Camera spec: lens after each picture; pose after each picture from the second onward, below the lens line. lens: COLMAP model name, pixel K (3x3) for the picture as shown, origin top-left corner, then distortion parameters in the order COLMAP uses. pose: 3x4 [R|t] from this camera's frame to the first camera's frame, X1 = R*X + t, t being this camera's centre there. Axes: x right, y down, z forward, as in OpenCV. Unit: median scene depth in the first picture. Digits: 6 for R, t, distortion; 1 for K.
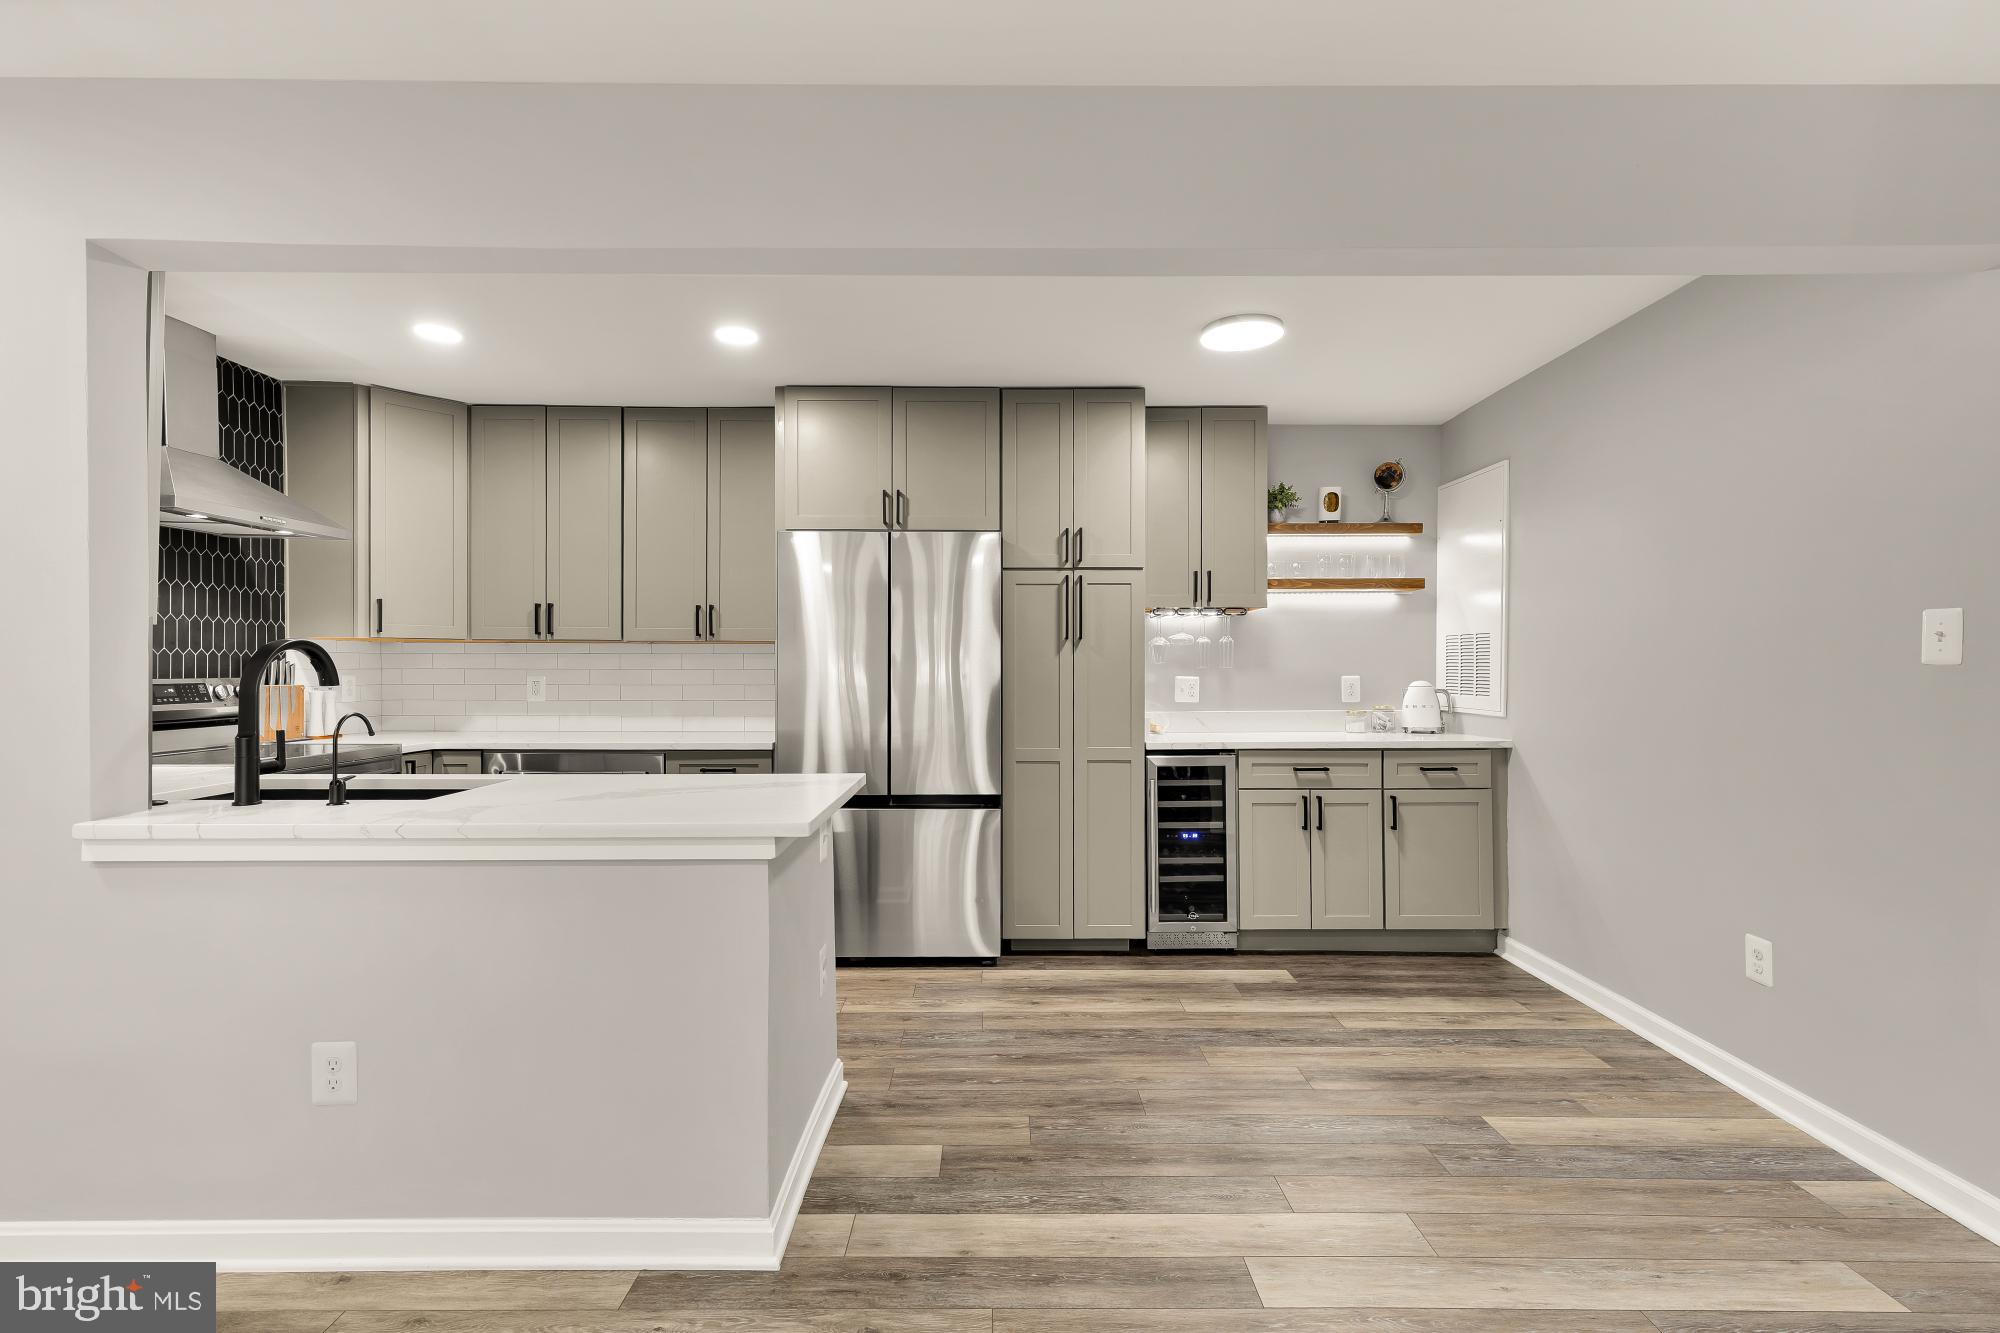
lens RADIAL K [[924.5, 0, 1002.2], [0, 924.5, 671.8], [0, 0, 1]] dist [0.000998, -0.000265]
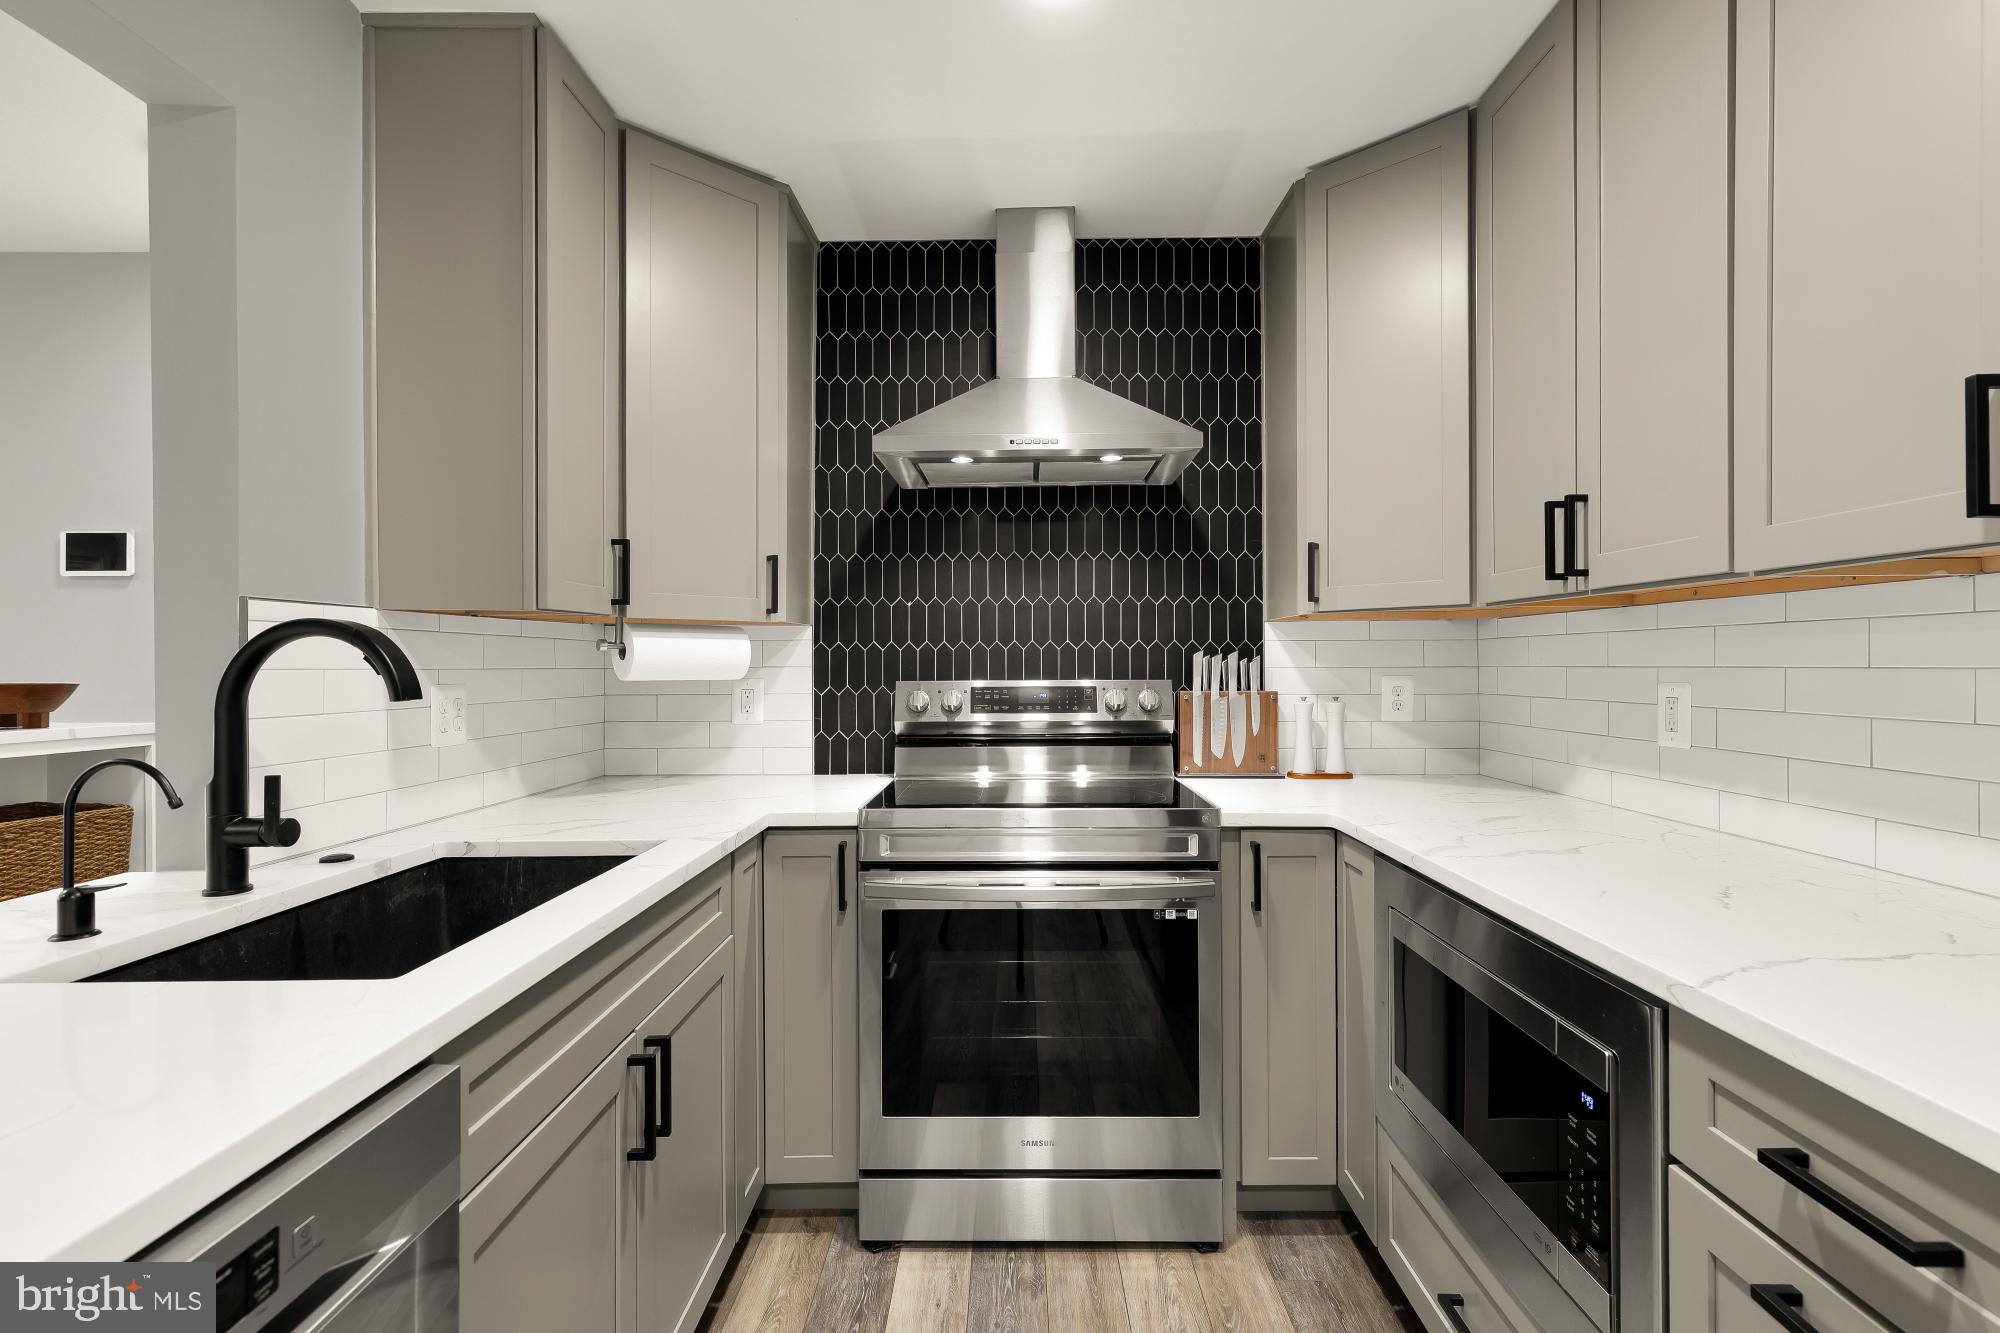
lens RADIAL K [[902.2, 0, 1007.9], [0, 902.2, 665.3], [0, 0, 1]] dist [0.007971, -0.000187]
pose [[-0.009892, -0.001867, -0.999949, -0.134209], [-0.003045, 0.999994, -0.001837, -0.003303], [0.999946, 0.003027, -0.009898, 0.893857]]
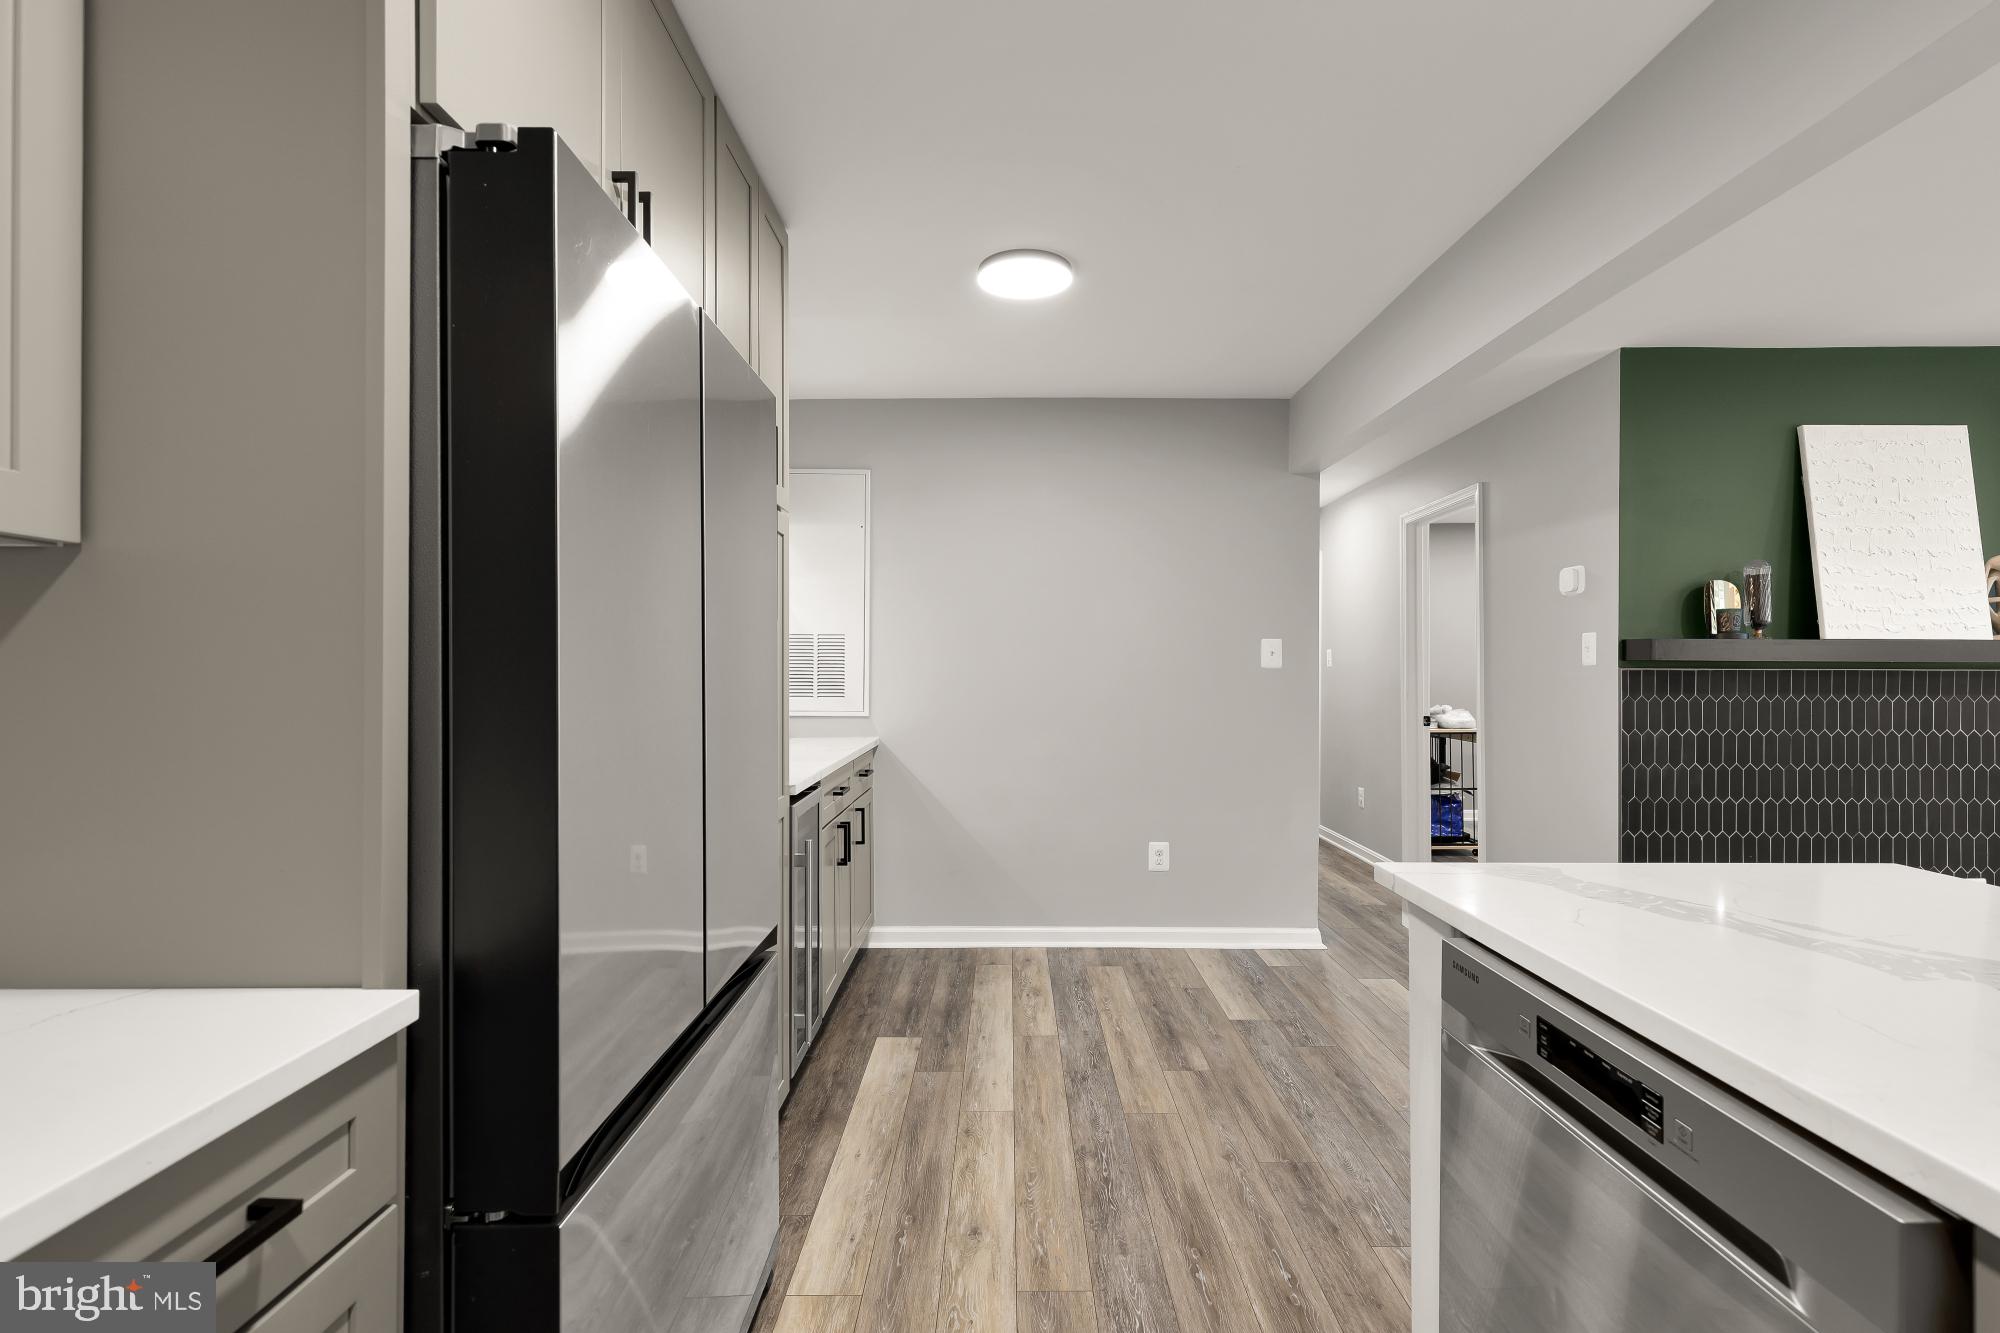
lens RADIAL K [[902.2, 0, 1007.9], [0, 902.2, 665.3], [0, 0, 1]] dist [0.007971, -0.000187]
pose [[-0.001338, 0.004903, 0.999987, -0.514539], [0.005178, 0.999975, -0.004896, -0.003423], [-0.999986, 0.005172, -0.001364, 0.915079]]
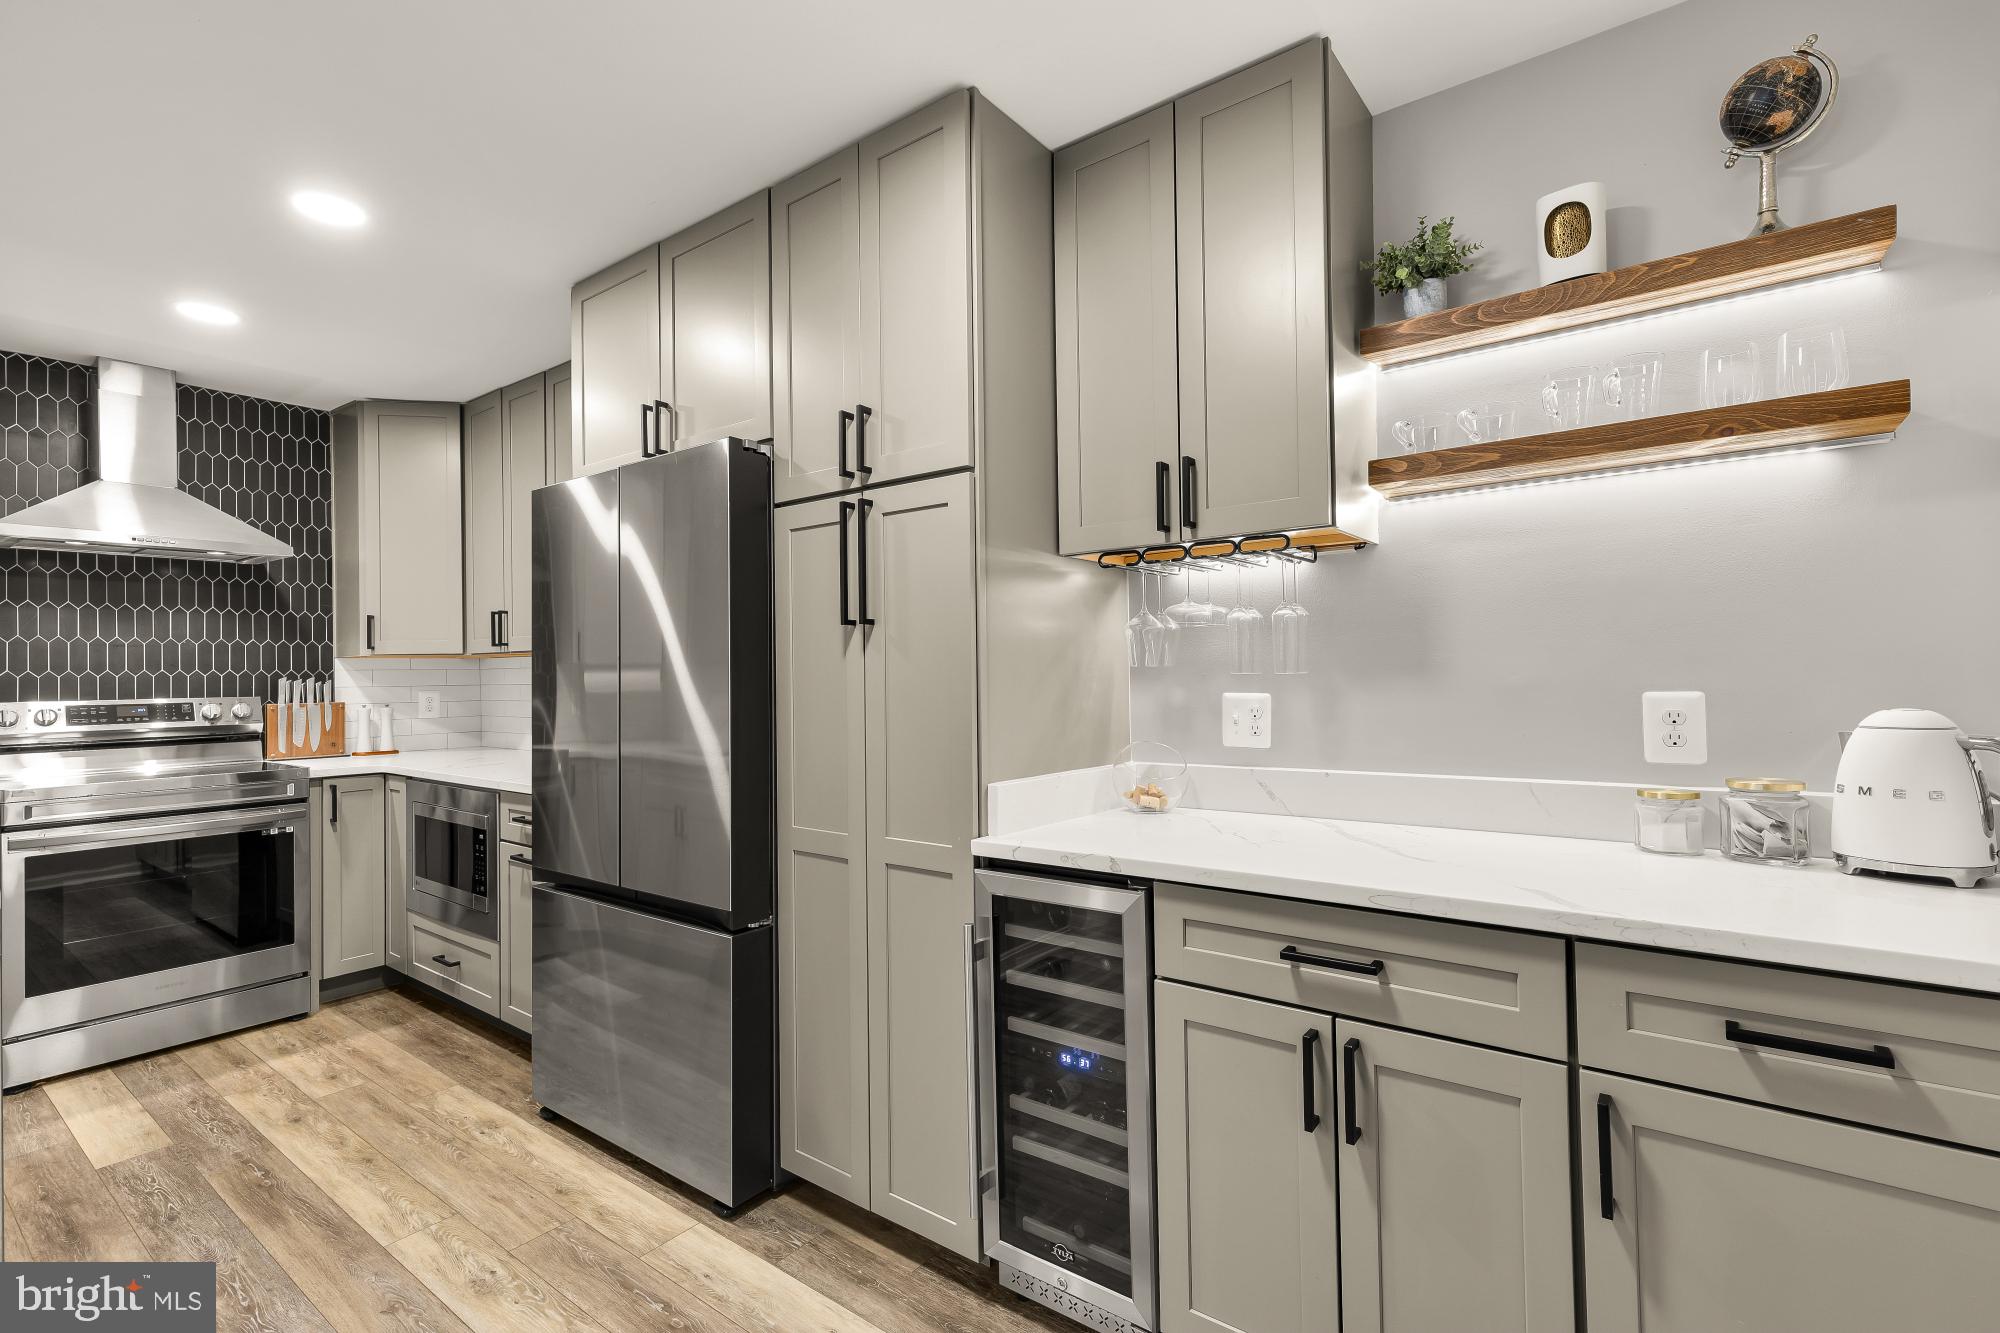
lens RADIAL K [[902.2, 0, 1007.9], [0, 902.2, 665.3], [0, 0, 1]] dist [0.007971, -0.000187]
pose [[0.799877, -0.017973, -0.599895, 0.478787], [0.010704, 0.999820, -0.015684, -0.004206], [0.600068, 0.006124, 0.799925, 0.695994]]
